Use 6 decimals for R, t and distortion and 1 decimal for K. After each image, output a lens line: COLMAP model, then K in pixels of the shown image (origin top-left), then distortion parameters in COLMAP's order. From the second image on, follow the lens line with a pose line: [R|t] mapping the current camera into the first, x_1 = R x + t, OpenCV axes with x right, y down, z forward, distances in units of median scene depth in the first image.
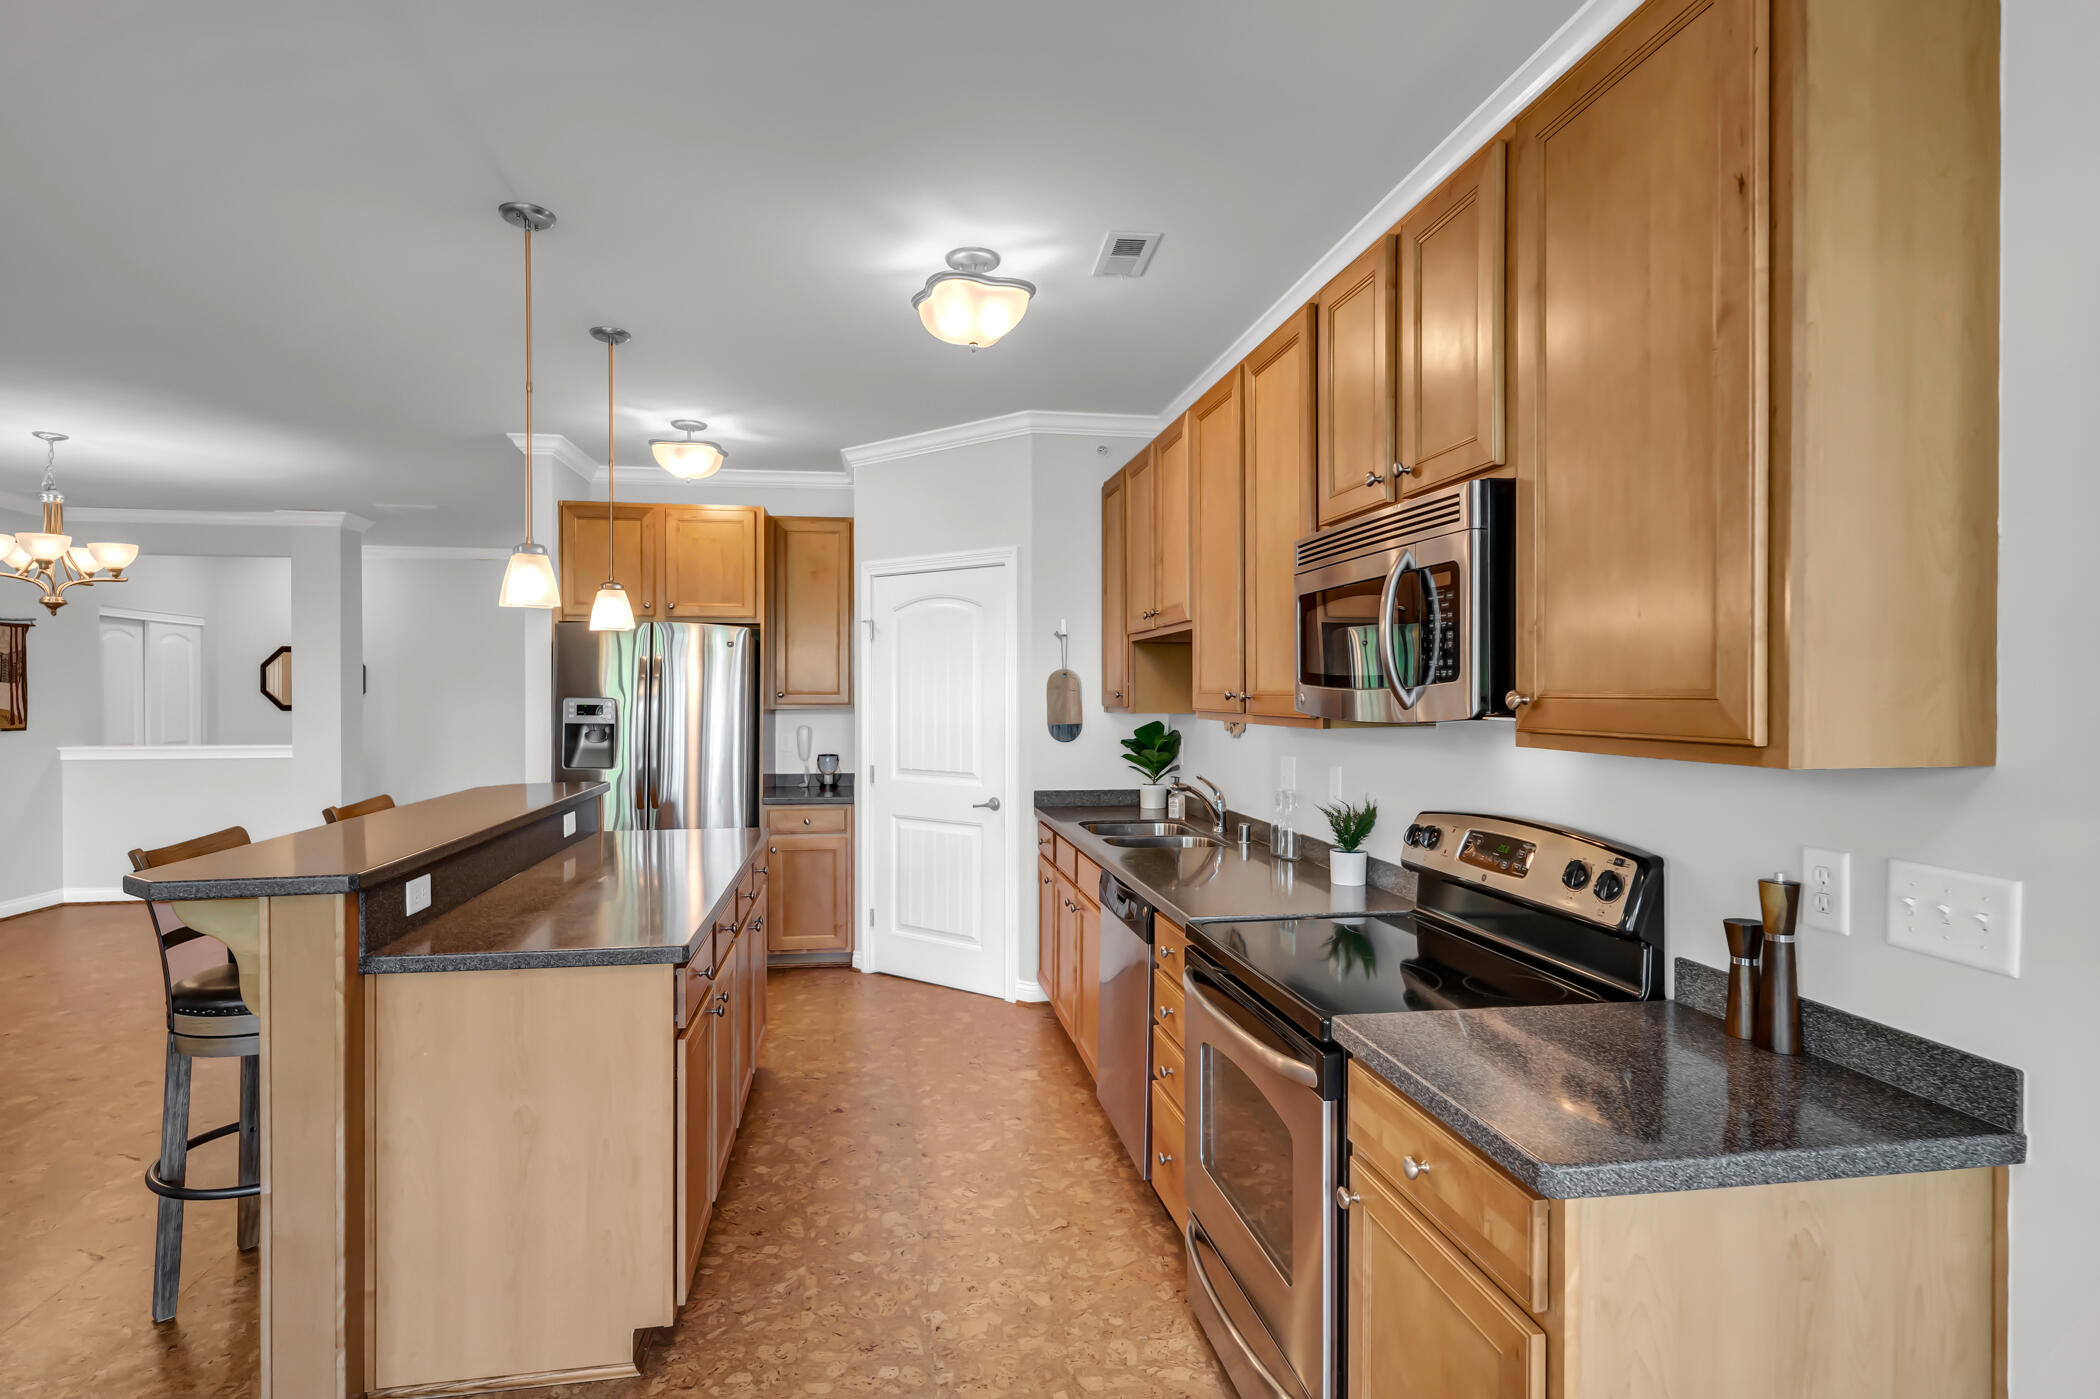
lens RADIAL K [[1040.5, 0, 1047.6], [0, 1040.5, 700.4], [0, 0, 1]] dist [0.004639, -0.000205]
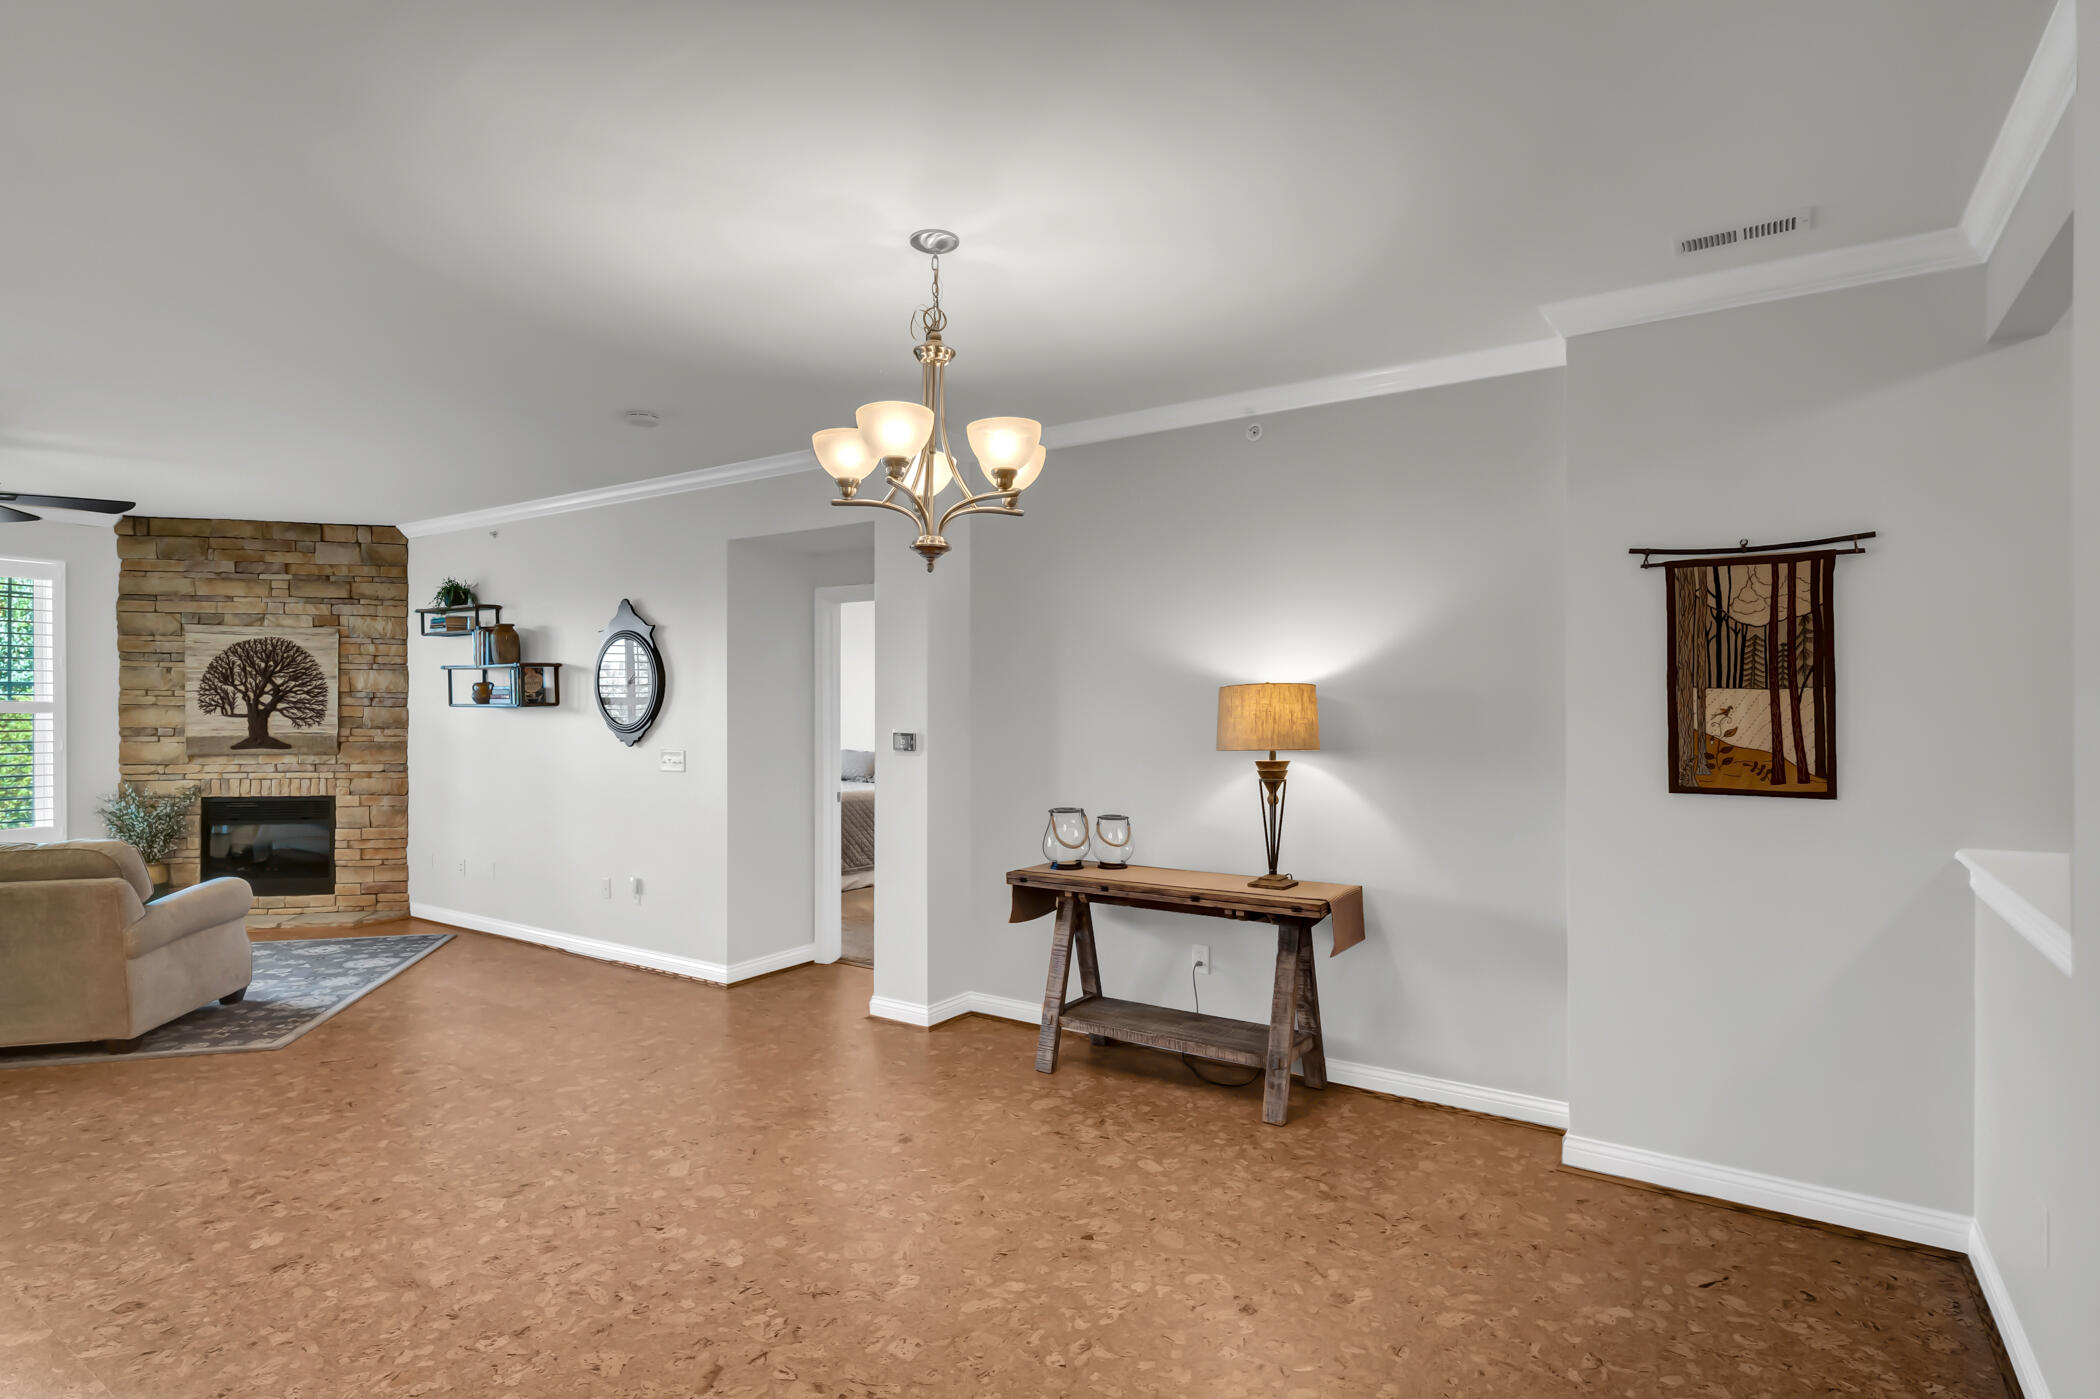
lens RADIAL K [[1058.1, 0, 1046.2], [0, 1058.1, 714.9], [0, 0, 1]] dist [0.006149, -0.000832]
pose [[-0.687284, 0.005781, -0.726366, -0.819035], [-0.004654, 0.999913, 0.012363, -0.017956], [0.726374, 0.011877, -0.687197, 1.972430]]
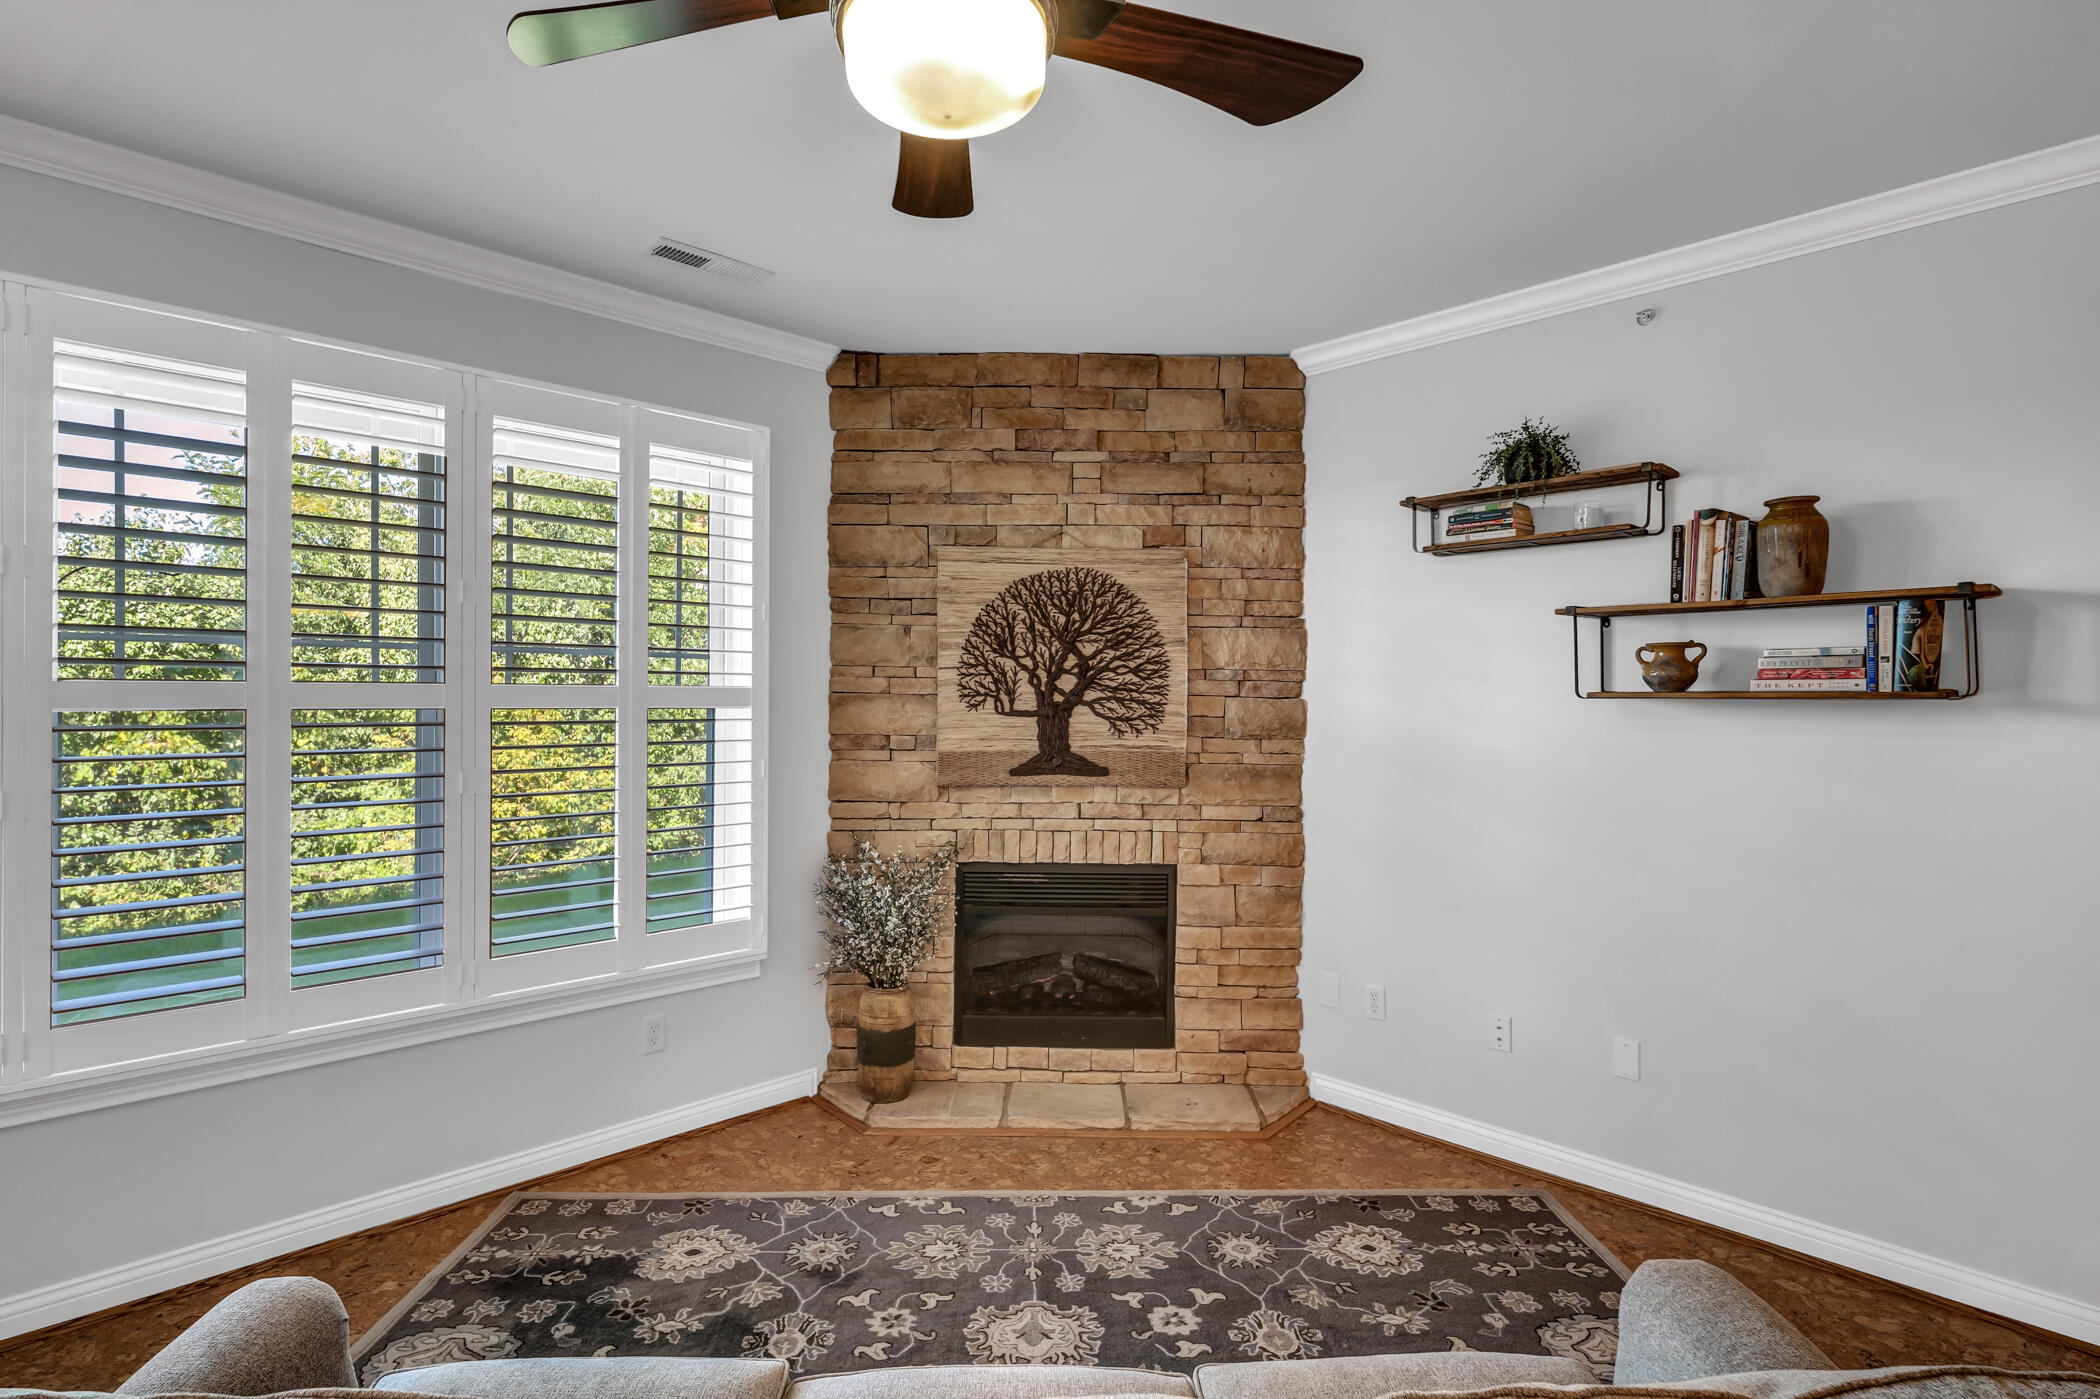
lens RADIAL K [[1040.5, 0, 1047.6], [0, 1040.5, 700.4], [0, 0, 1]] dist [0.004639, -0.000205]
pose [[-0.822022, -0.001224, -0.569455, -0.646791], [-0.006537, 0.999952, 0.007288, -0.006221], [0.569419, 0.009714, -0.821990, 0.405983]]
